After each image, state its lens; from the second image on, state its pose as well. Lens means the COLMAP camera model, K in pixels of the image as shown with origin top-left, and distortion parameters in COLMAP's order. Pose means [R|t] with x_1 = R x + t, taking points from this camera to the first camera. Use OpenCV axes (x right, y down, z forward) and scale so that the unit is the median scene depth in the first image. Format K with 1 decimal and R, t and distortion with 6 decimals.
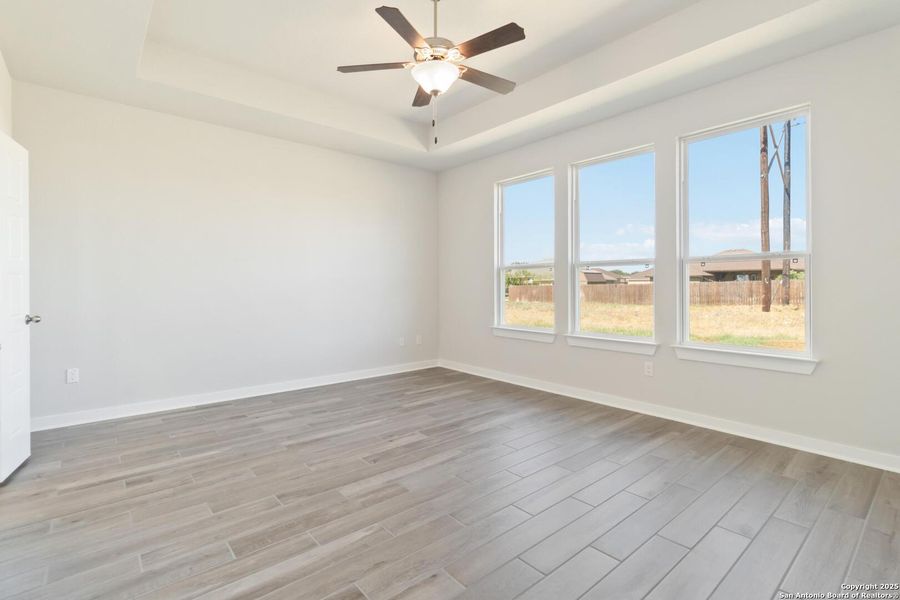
lens RADIAL K [[411.8, 0, 451.6], [0, 411.8, 281.1], [0, 0, 1]] dist [-0.004899, -0.000647]
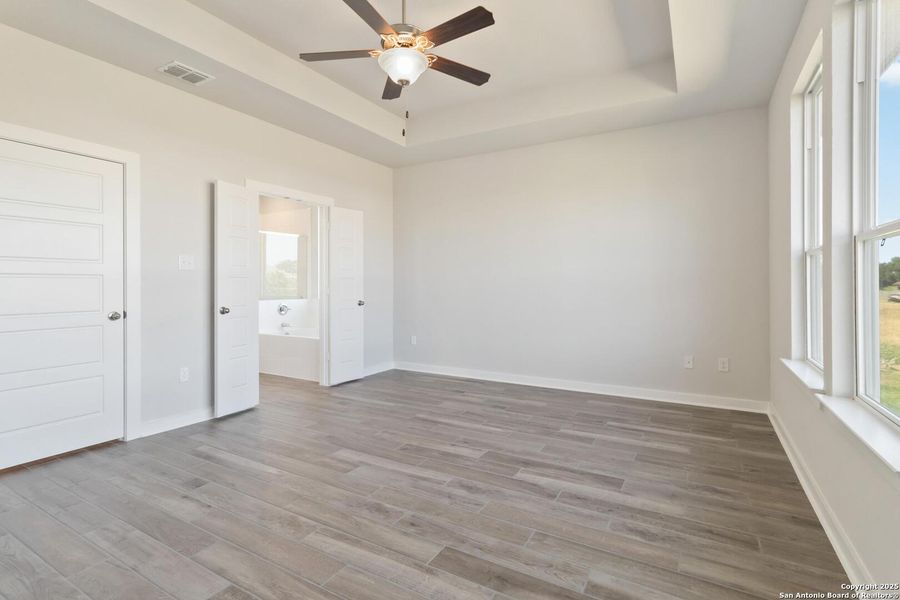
lens RADIAL K [[411.8, 0, 448.2], [0, 411.8, 282.7], [0, 0, 1]] dist [-0.004899, -0.000647]
pose [[0.356644, -0.008176, -0.934205, 0.722823], [0.010344, 0.999935, -0.004802, 0.013057], [0.934183, -0.007951, 0.356706, 0.626424]]
